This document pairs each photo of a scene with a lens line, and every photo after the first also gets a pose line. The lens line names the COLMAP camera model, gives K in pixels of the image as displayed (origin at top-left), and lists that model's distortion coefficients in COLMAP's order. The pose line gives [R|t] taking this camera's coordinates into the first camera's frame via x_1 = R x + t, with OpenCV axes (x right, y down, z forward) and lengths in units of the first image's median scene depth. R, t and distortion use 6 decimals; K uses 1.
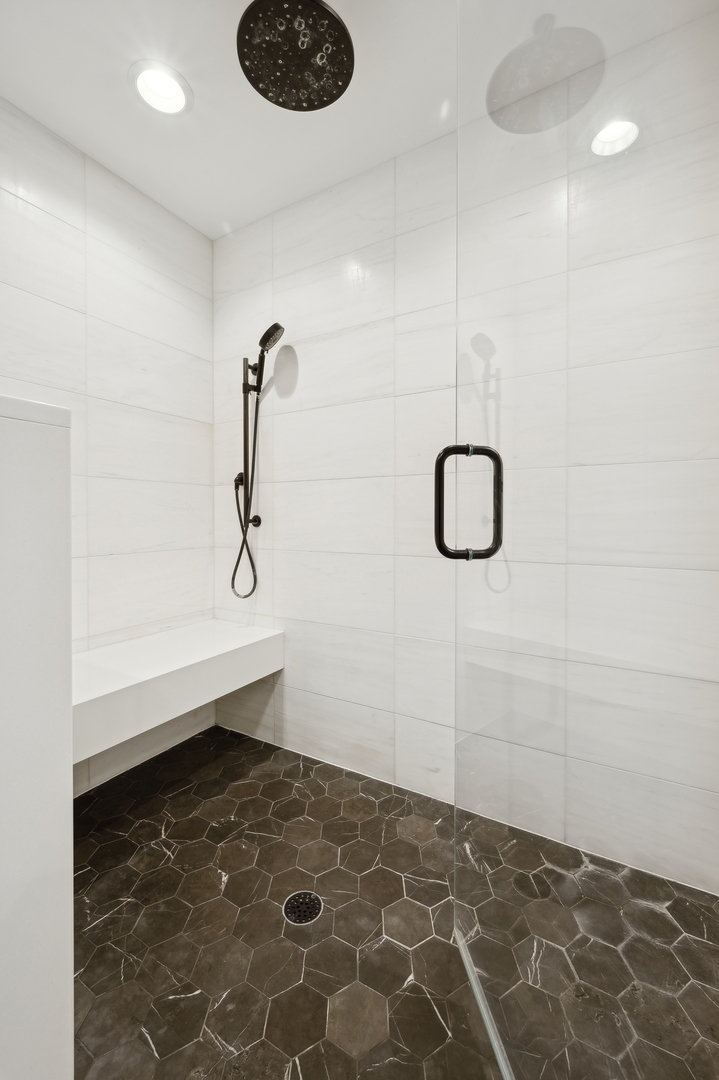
lens RADIAL K [[441.1, 0, 362.2], [0, 441.1, 532.1], [0, 0, 1]] dist [-0.010471, -0.000071]
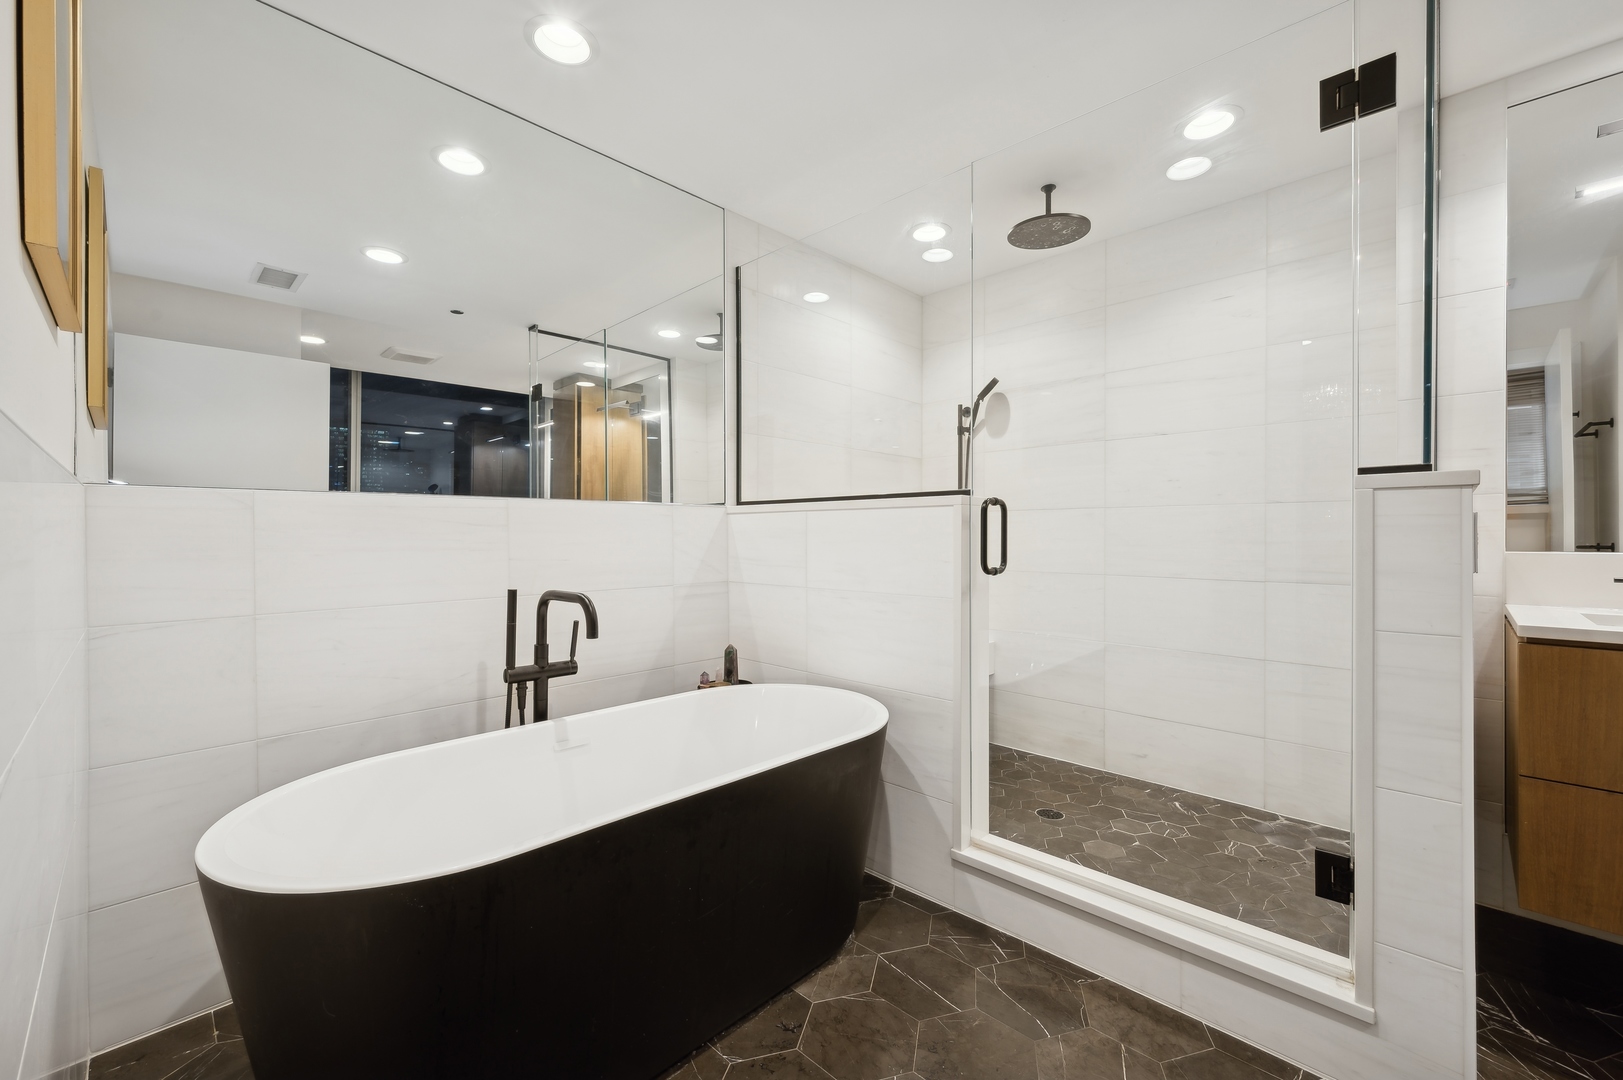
lens RADIAL K [[654.2, 0, 802.9], [0, 654.2, 541.1], [0, 0, 1]] dist [-0.002335, 0.000033]
pose [[0.965915, 0.008215, -0.258731, -0.262892], [-0.015941, 0.999487, -0.027781, 0.024926], [0.258370, 0.030958, 0.965550, -0.929678]]
